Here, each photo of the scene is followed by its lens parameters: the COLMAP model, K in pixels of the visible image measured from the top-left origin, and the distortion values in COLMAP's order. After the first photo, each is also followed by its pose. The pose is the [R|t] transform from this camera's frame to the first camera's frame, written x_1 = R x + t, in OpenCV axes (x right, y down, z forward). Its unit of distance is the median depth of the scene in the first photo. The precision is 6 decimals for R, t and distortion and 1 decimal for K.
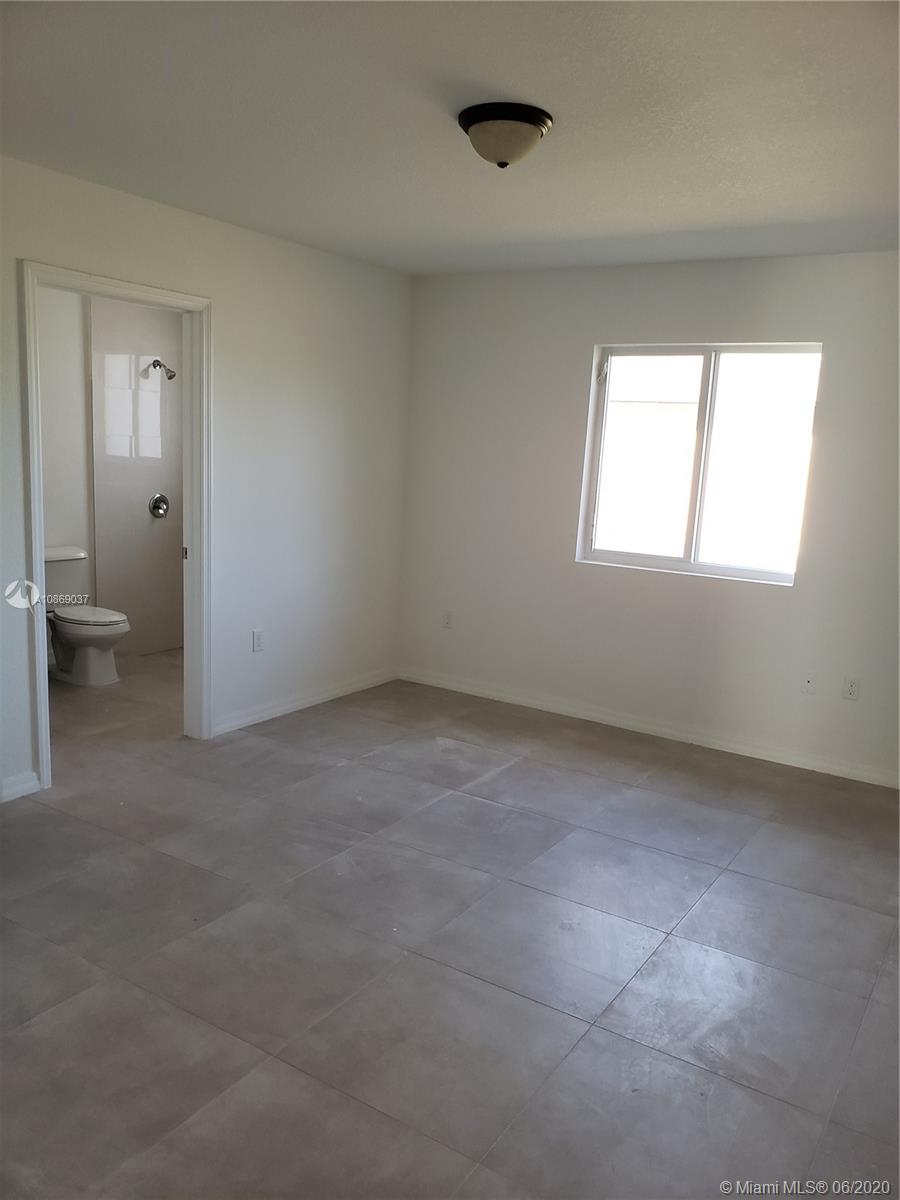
lens RADIAL K [[946.7, 0, 450.0], [0, 946.7, 600.0], [0, 0, 1]] dist [-0.004747, -0.002275]
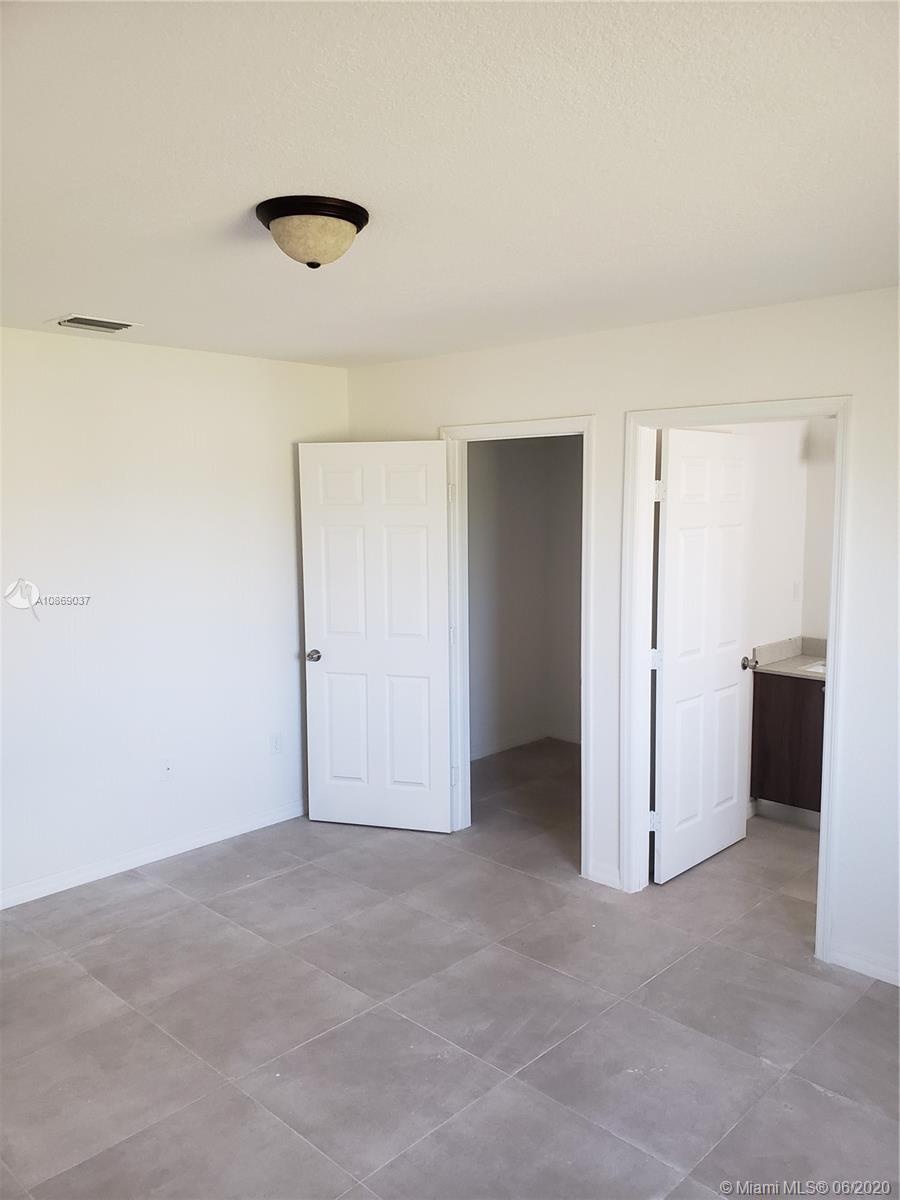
lens RADIAL K [[911.7, 0, 450.0], [0, 911.7, 600.0], [0, 0, 1]] dist [-0.005168, 0.044403]
pose [[-0.186944, 0.060401, -0.980512, 0.542088], [-0.170762, 0.980915, 0.092984, -0.167806], [0.967415, 0.184817, -0.173062, 0.844376]]
